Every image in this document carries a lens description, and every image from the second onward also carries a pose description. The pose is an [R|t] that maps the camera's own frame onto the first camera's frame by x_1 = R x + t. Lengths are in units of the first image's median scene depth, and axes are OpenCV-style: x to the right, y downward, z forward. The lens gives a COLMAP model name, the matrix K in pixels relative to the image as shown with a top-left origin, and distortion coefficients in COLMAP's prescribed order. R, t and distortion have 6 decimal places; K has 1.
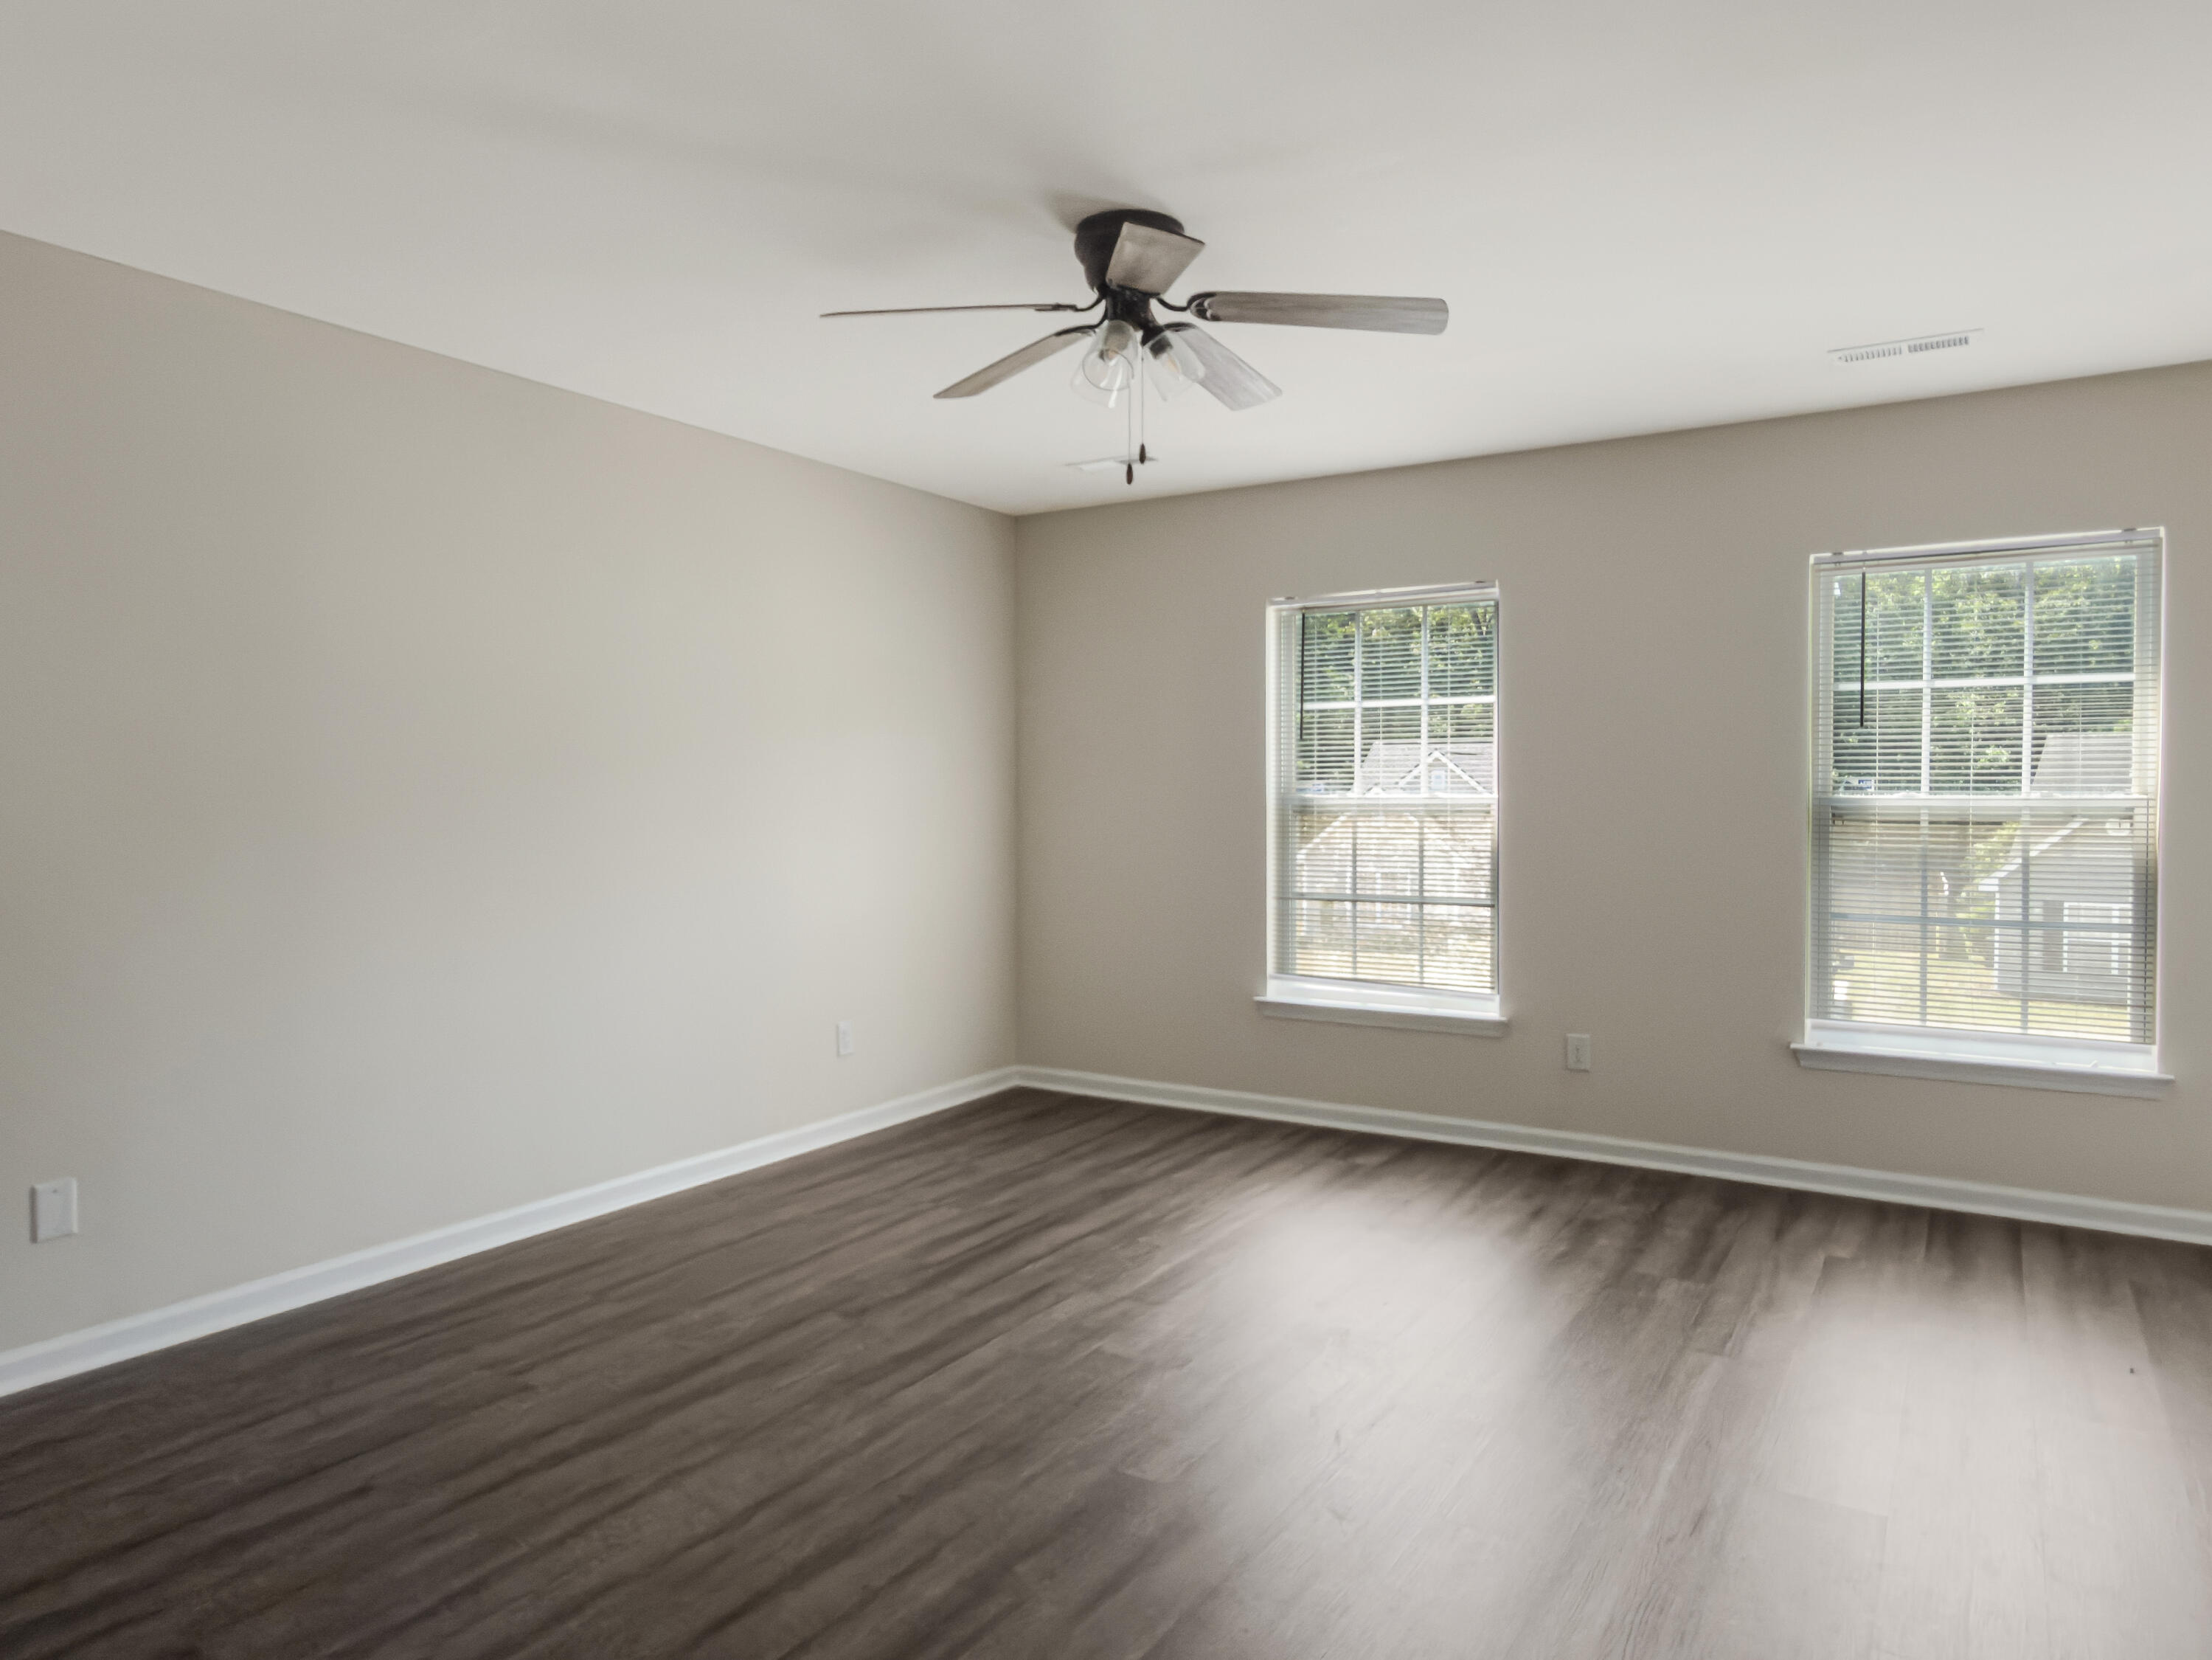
lens RADIAL K [[1454.2, 0, 1102.4], [0, 1454.2, 822.3], [0, 0, 1]] dist [-0.002058, -0.001828]
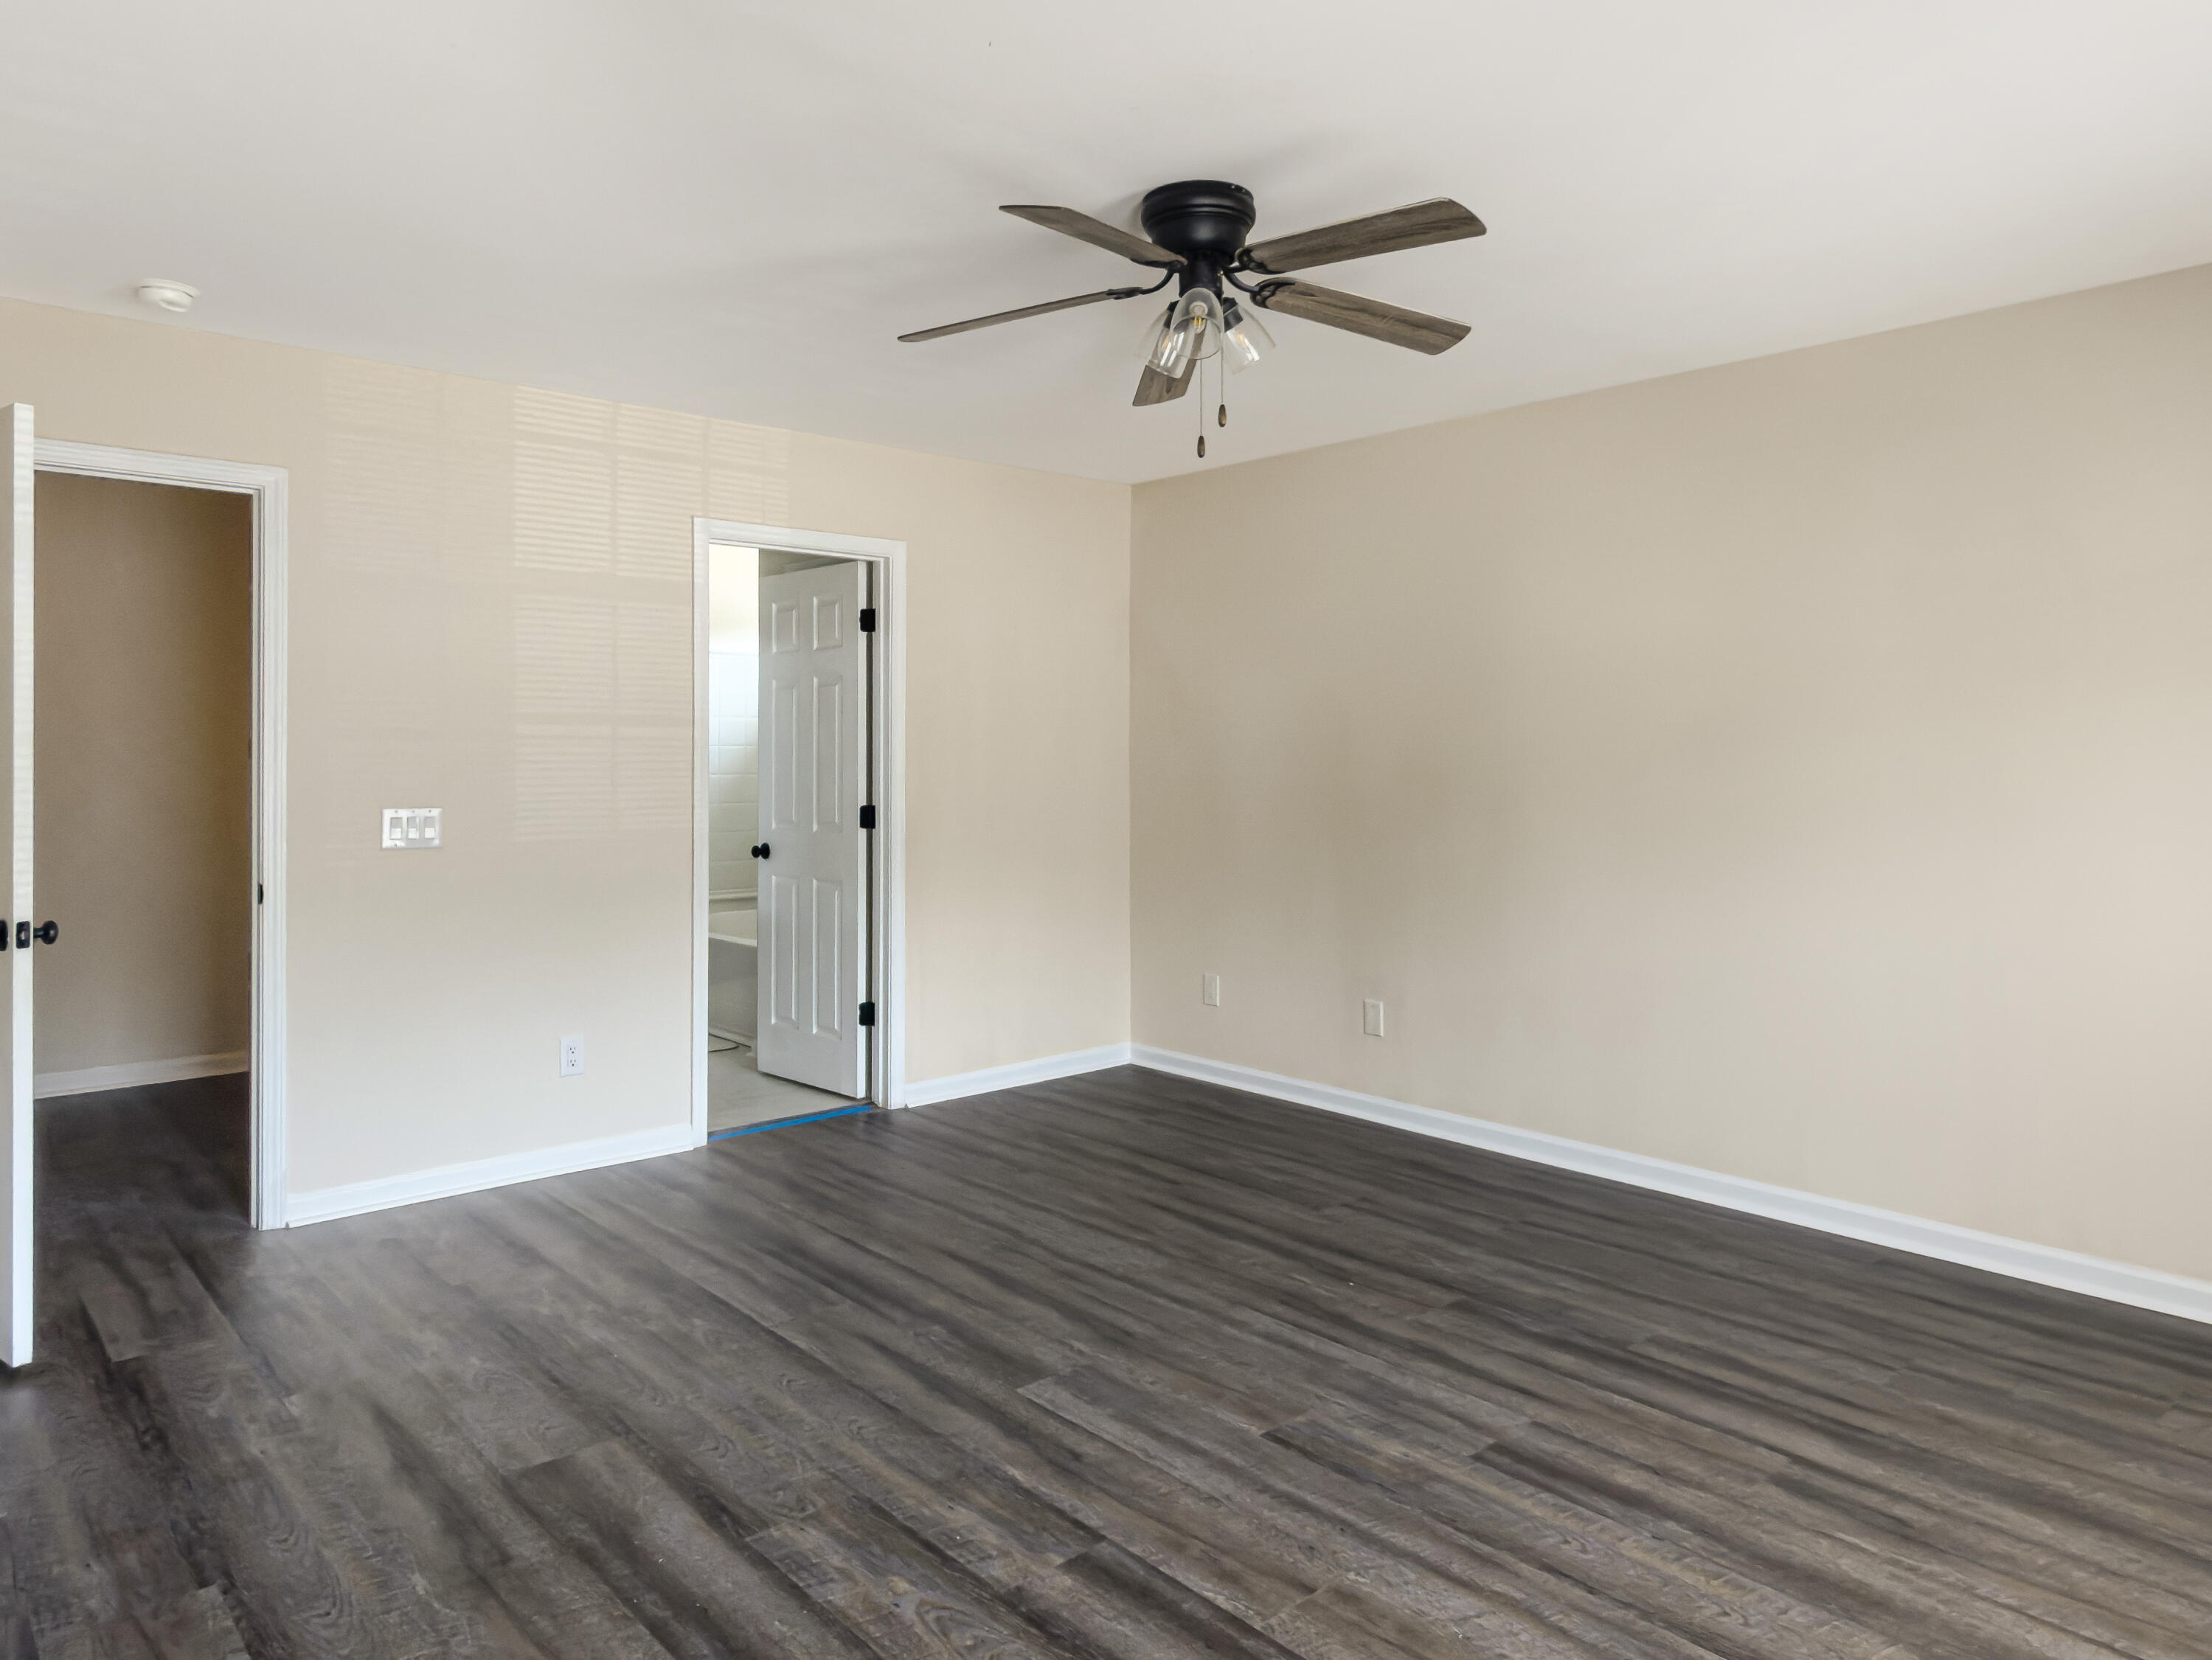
lens RADIAL K [[1364.5, 0, 1102.5], [0, 1364.5, 828.4], [0, 0, 1]] dist [-0.003937, -0.001457]
pose [[-0.277822, 0.050592, -0.959299, 0.800085], [-0.023501, 0.997955, 0.059437, -0.036254], [0.960345, 0.039057, -0.276065, 1.050385]]
